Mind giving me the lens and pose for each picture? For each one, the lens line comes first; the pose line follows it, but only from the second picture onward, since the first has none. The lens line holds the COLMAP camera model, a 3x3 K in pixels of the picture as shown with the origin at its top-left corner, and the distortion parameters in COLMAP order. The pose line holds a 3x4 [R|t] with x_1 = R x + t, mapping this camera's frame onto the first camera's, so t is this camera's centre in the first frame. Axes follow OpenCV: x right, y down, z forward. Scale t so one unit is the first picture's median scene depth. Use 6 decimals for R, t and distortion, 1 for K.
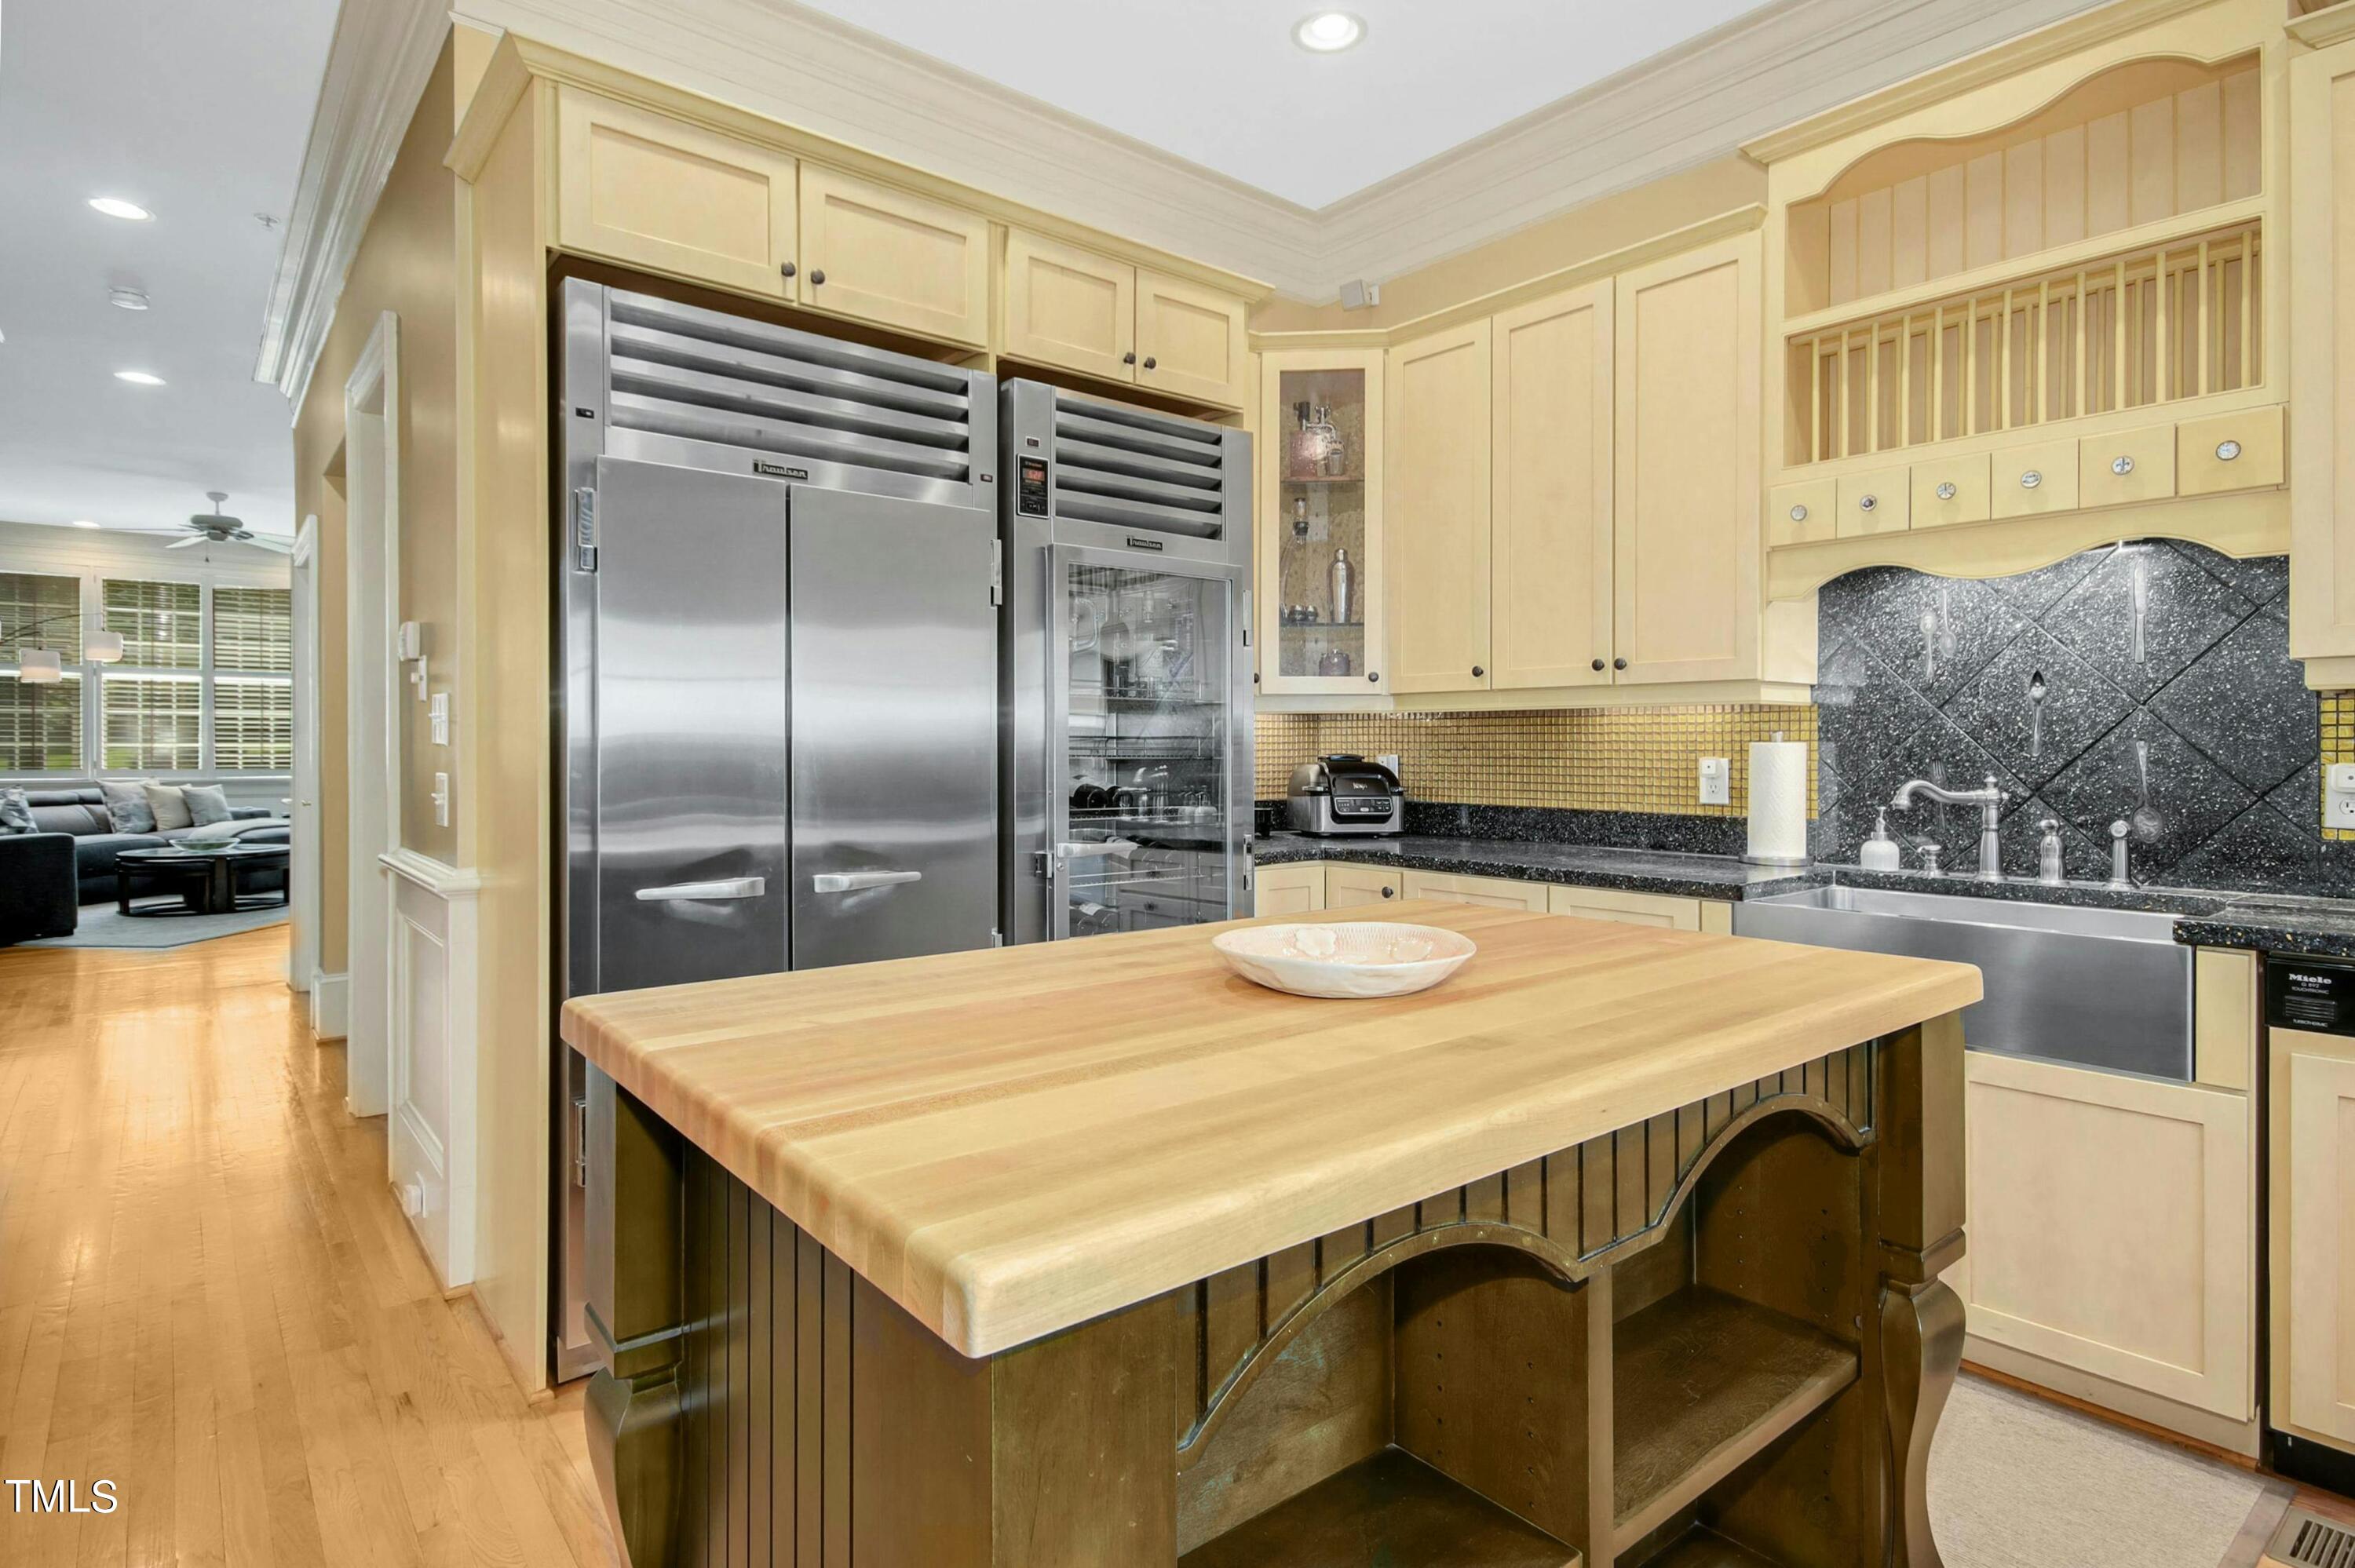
lens RADIAL K [[1212.9, 0, 1184.3], [0, 1212.9, 769.2], [0, 0, 1]] dist [0.002588, 0.000073]
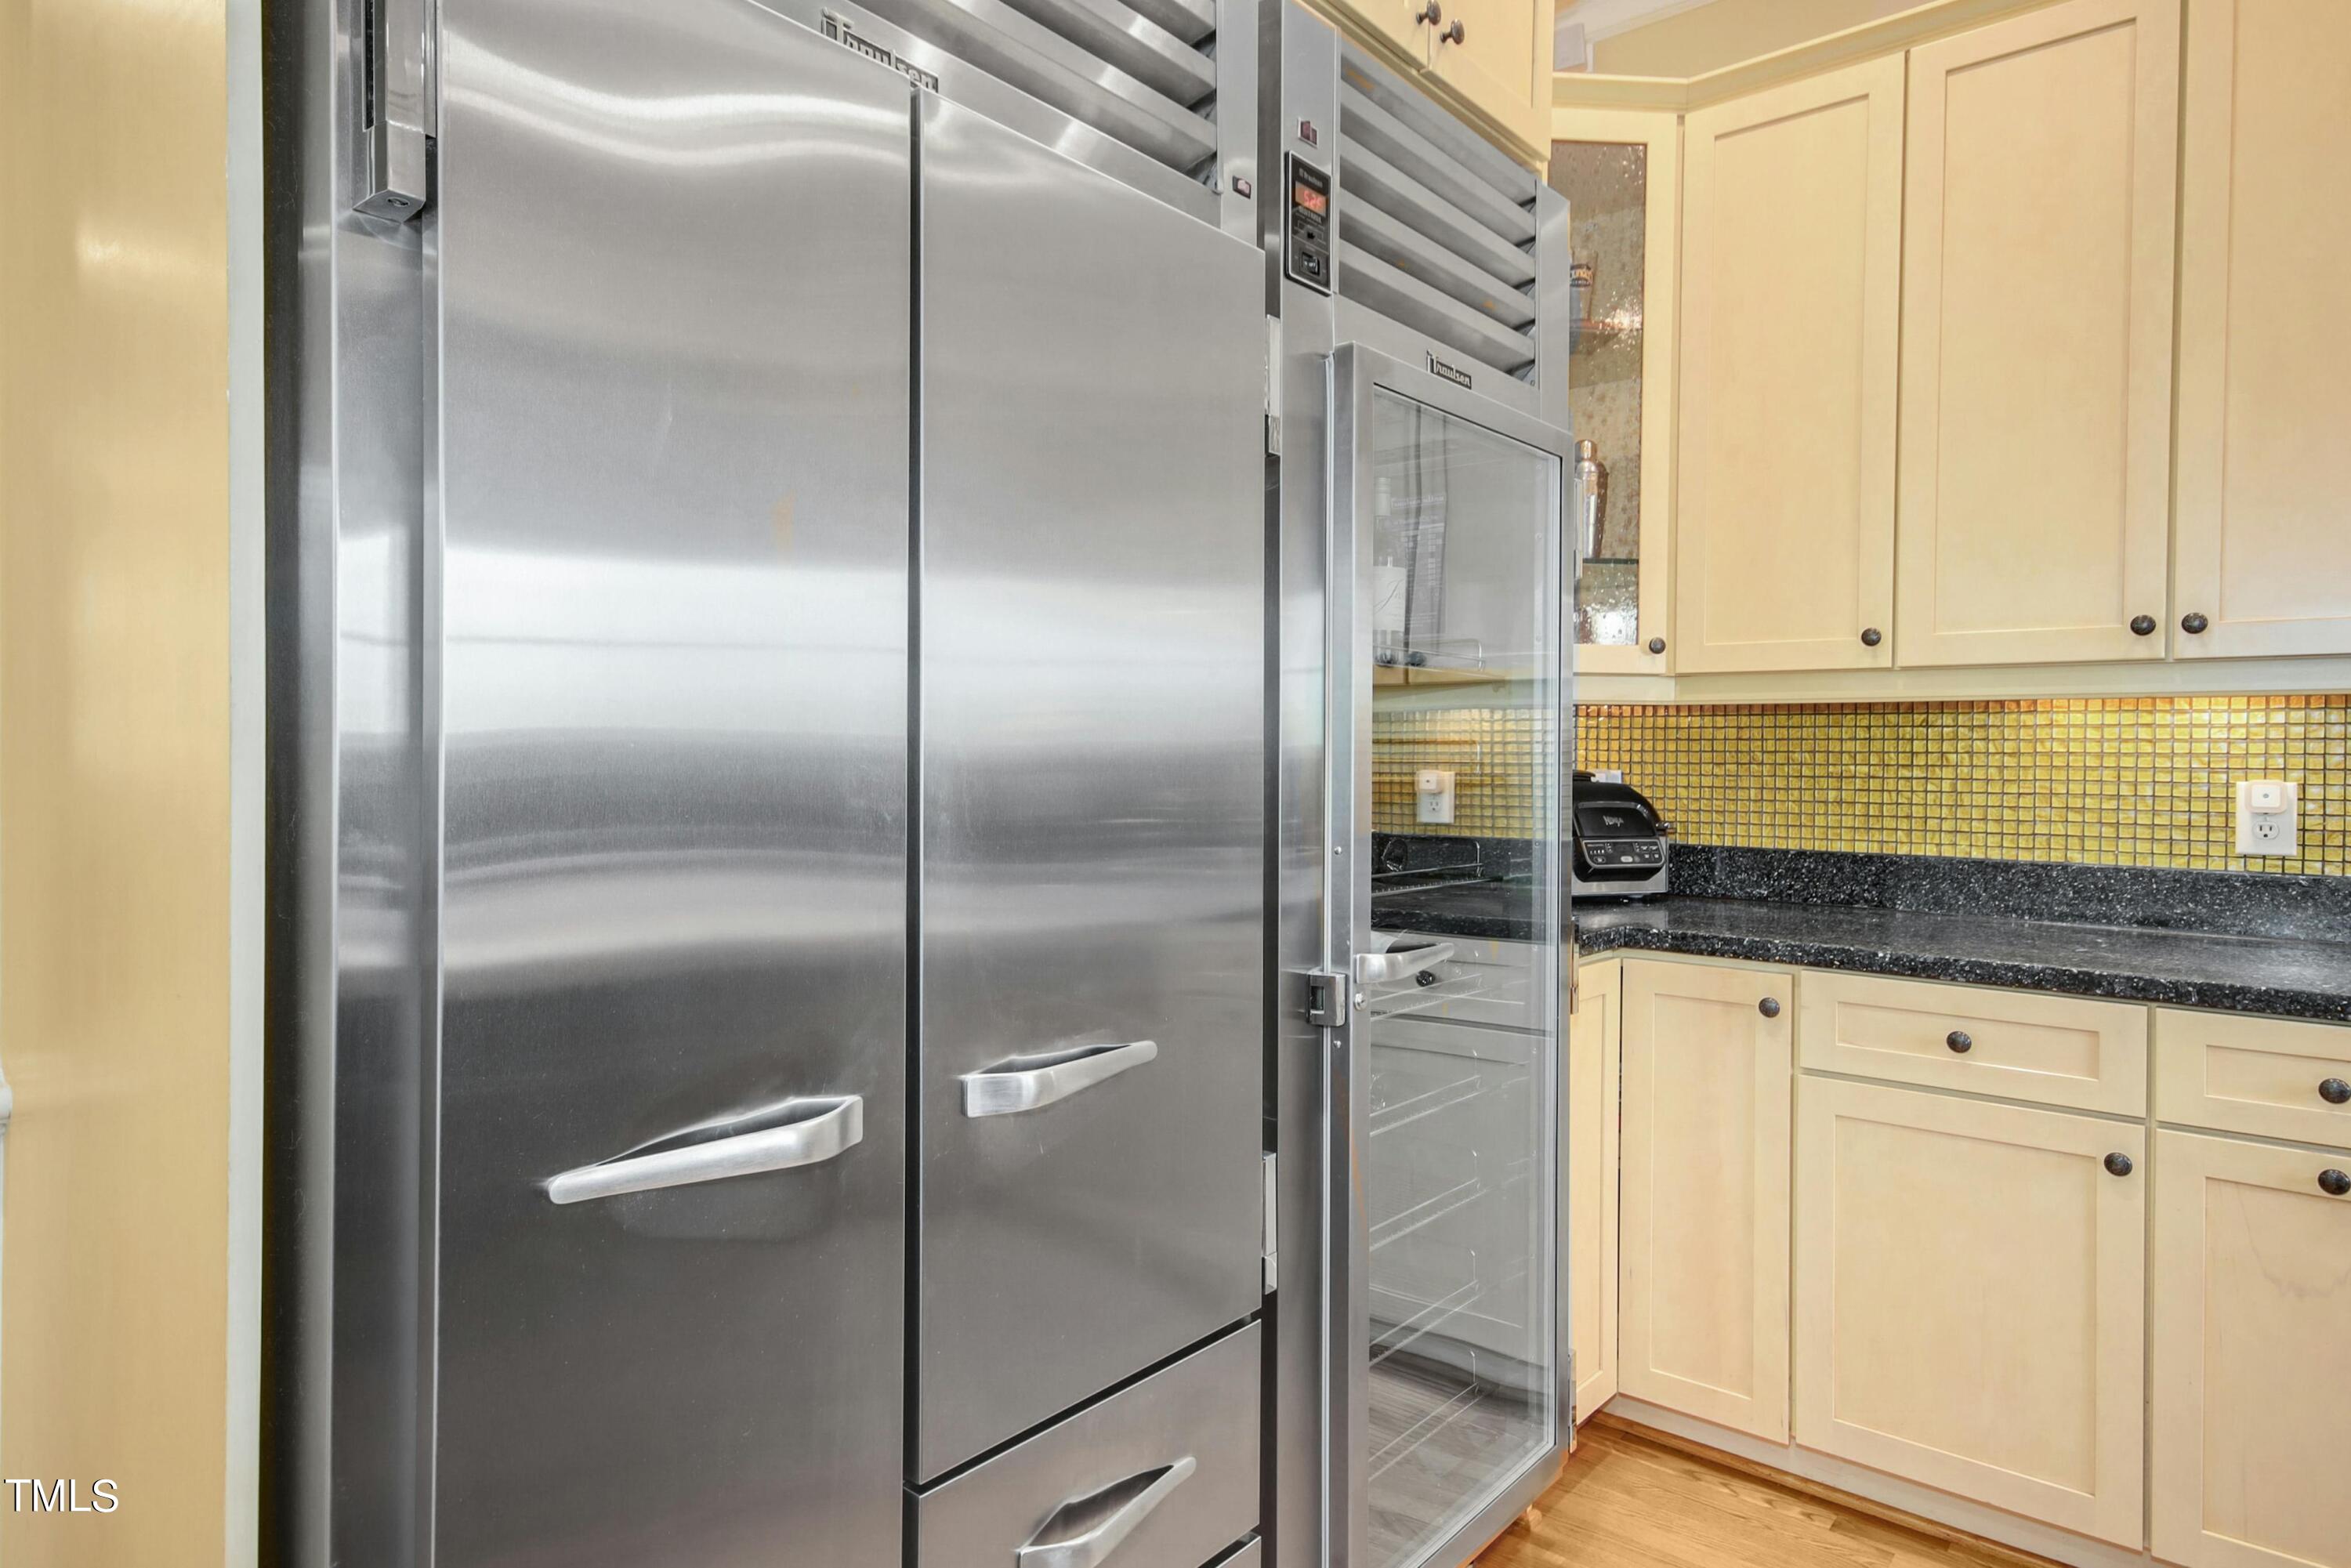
lens RADIAL K [[1375.0, 0, 1166.5], [0, 1375.0, 775.7], [0, 0, 1]] dist [0.004282, 0.000480]
pose [[0.986605, 0.004559, 0.163061, -0.228348], [-0.004303, 0.999989, -0.001927, -0.008165], [-0.163068, 0.001200, 0.986614, 0.391941]]
